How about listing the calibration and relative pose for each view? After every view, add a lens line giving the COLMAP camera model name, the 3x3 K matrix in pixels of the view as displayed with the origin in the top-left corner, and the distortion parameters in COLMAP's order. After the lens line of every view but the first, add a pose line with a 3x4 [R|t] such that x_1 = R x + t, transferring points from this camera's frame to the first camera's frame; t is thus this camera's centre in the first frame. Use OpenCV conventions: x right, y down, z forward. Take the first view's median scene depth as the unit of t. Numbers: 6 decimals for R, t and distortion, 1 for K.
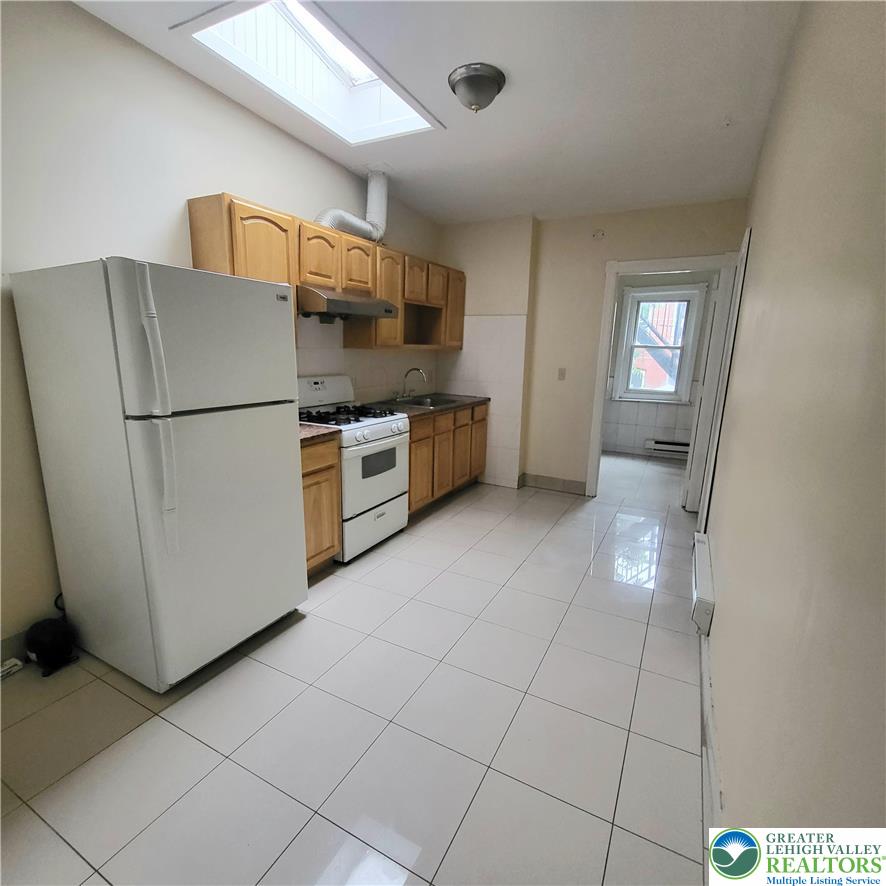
lens RADIAL K [[465.2, 0, 440.8], [0, 465.2, 444.6], [0, 0, 1]] dist [0.000767, -0.001786]
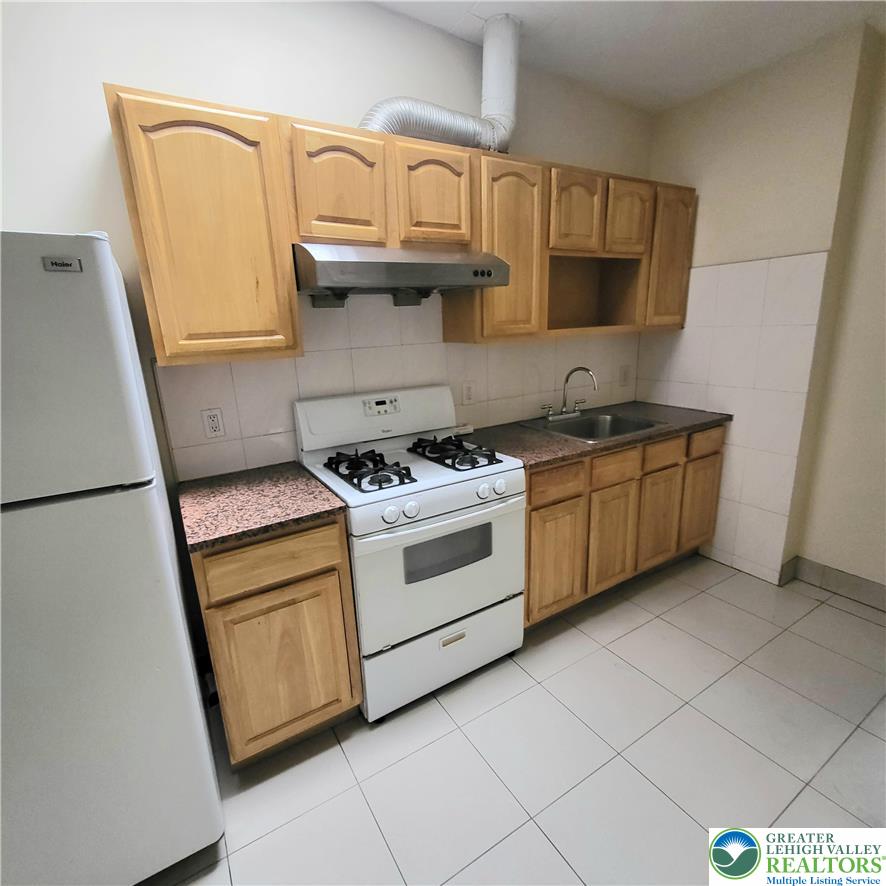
lens RADIAL K [[465.2, 0, 440.7], [0, 465.2, 446.5], [0, 0, 1]] dist [0.000767, -0.001786]
pose [[0.862706, 0.072552, -0.500475, 0.112010], [-0.045721, 0.996792, 0.065689, -0.108087], [0.503636, -0.033788, 0.863255, 0.450497]]
